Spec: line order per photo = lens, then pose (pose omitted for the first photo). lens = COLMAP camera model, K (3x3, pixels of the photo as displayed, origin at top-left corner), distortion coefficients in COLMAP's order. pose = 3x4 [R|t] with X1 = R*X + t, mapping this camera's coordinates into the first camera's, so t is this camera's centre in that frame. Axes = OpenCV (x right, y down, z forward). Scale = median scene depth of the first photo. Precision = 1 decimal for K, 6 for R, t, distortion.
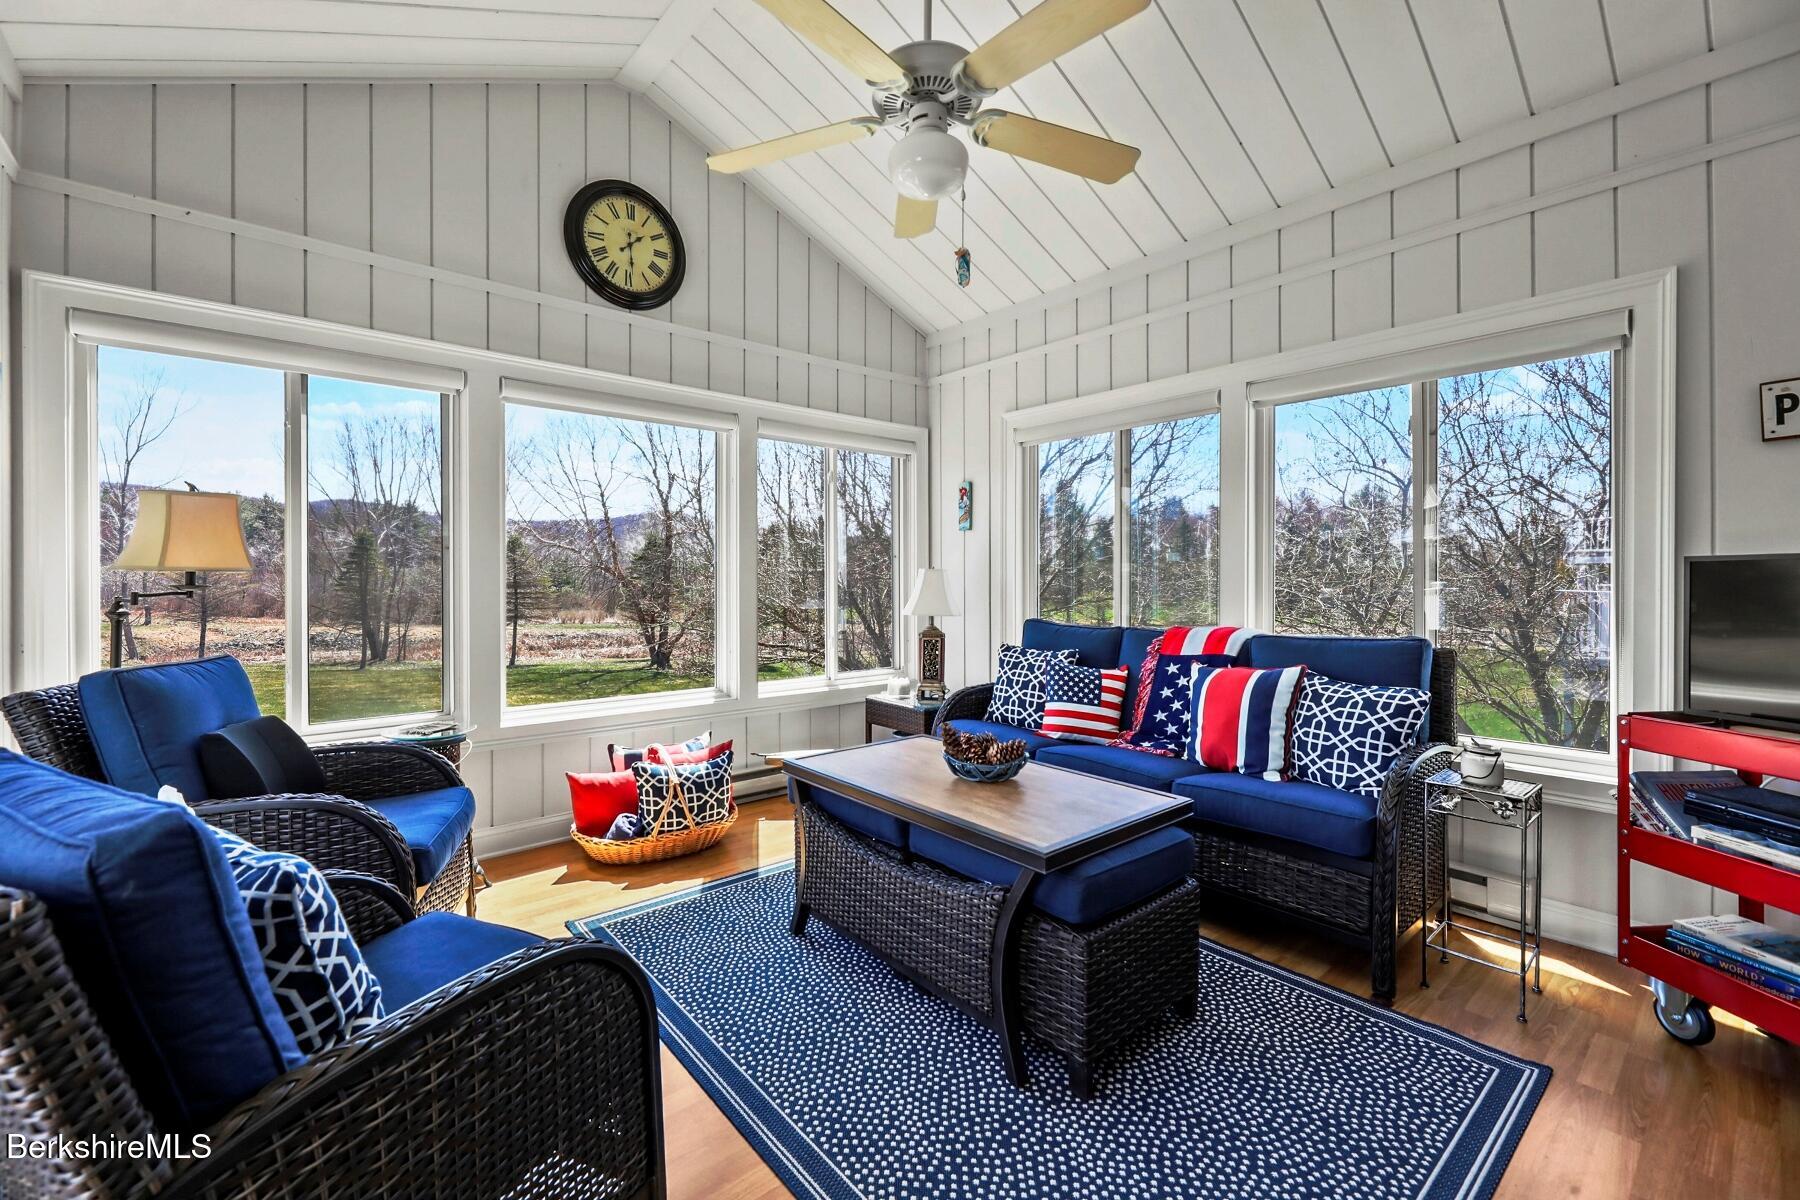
lens RADIAL K [[754.6, 0, 906.5], [0, 754.6, 584.1], [0, 0, 1]] dist [0.000698, -0.006233]
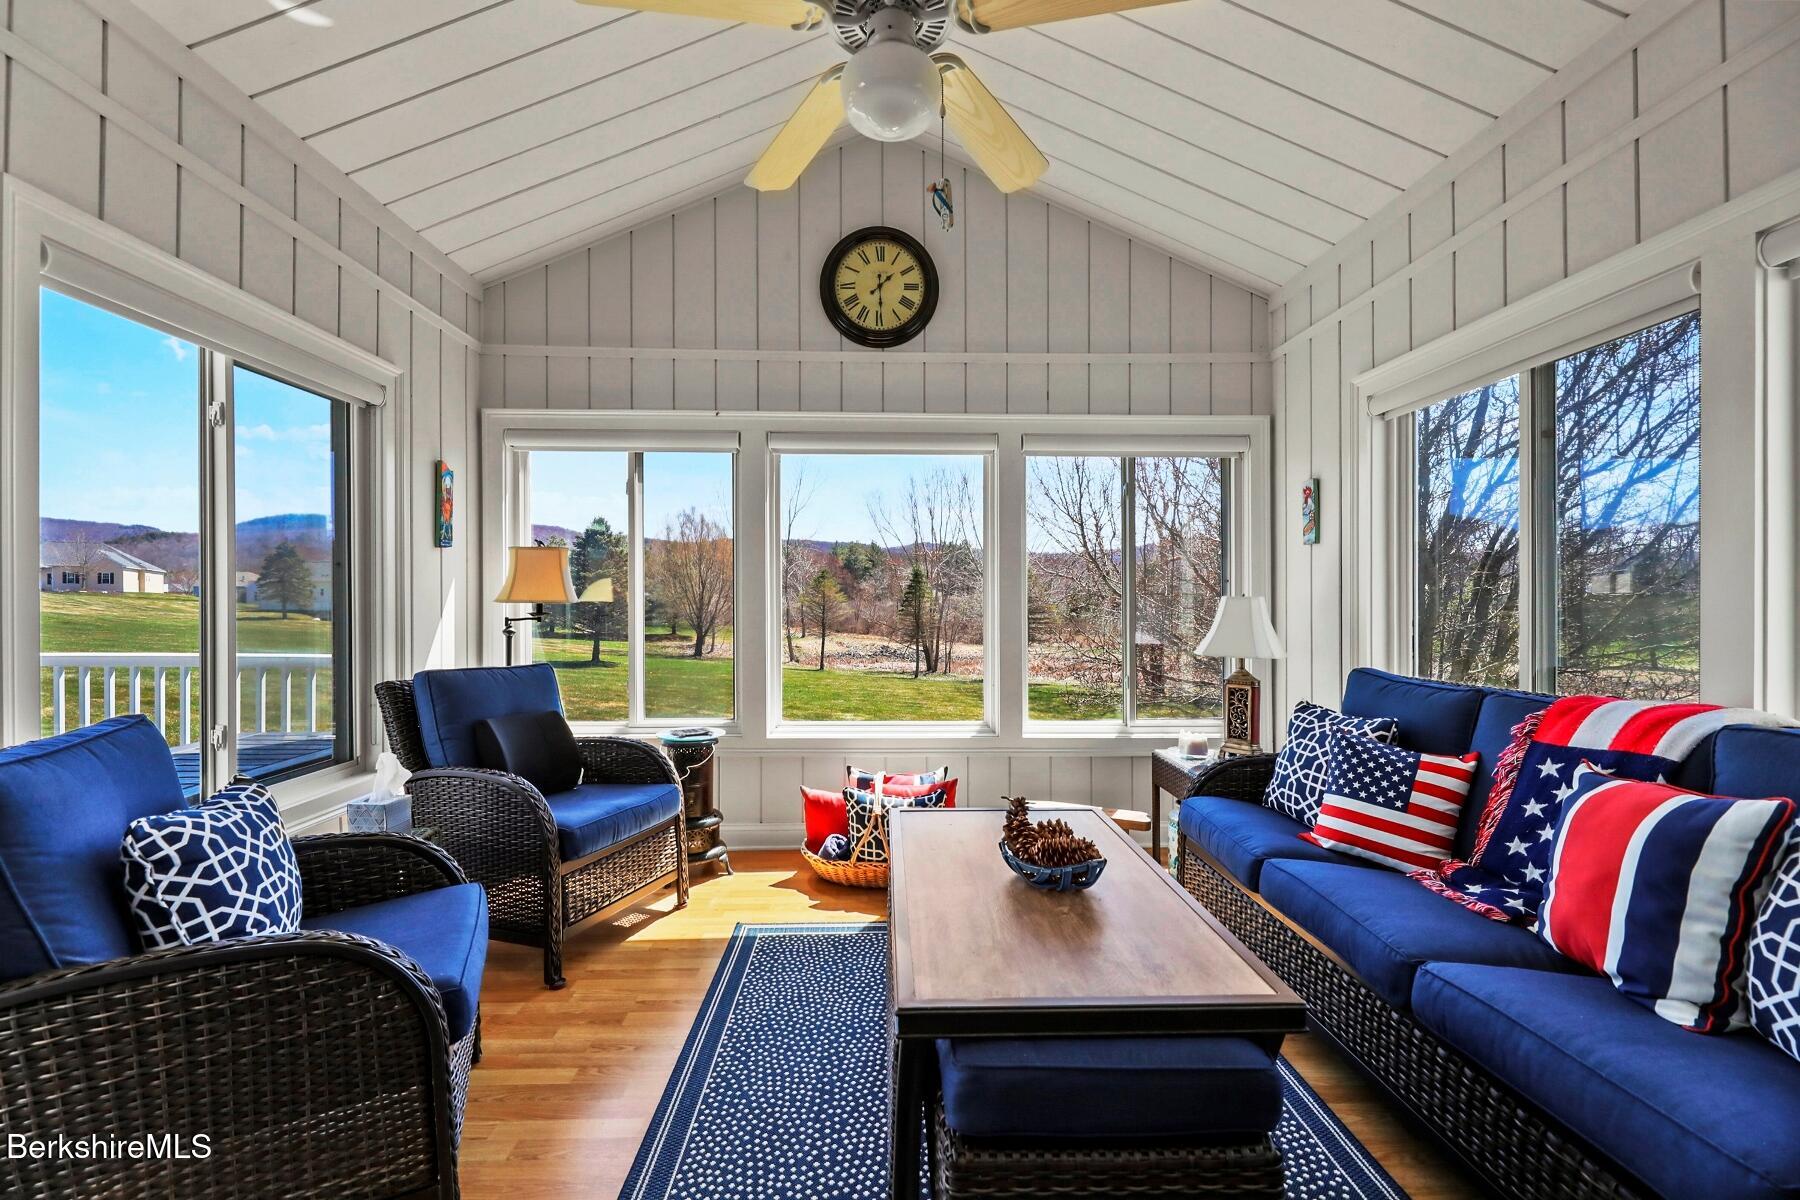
lens RADIAL K [[745.7, 0, 891.7], [0, 745.7, 607.9], [0, 0, 1]] dist [0.001217, -0.005105]
pose [[0.772047, 0.003273, -0.635557, 0.313397], [-0.005813, 0.999981, -0.001912, -0.006158], [0.635539, 0.005171, 0.772051, 0.234040]]
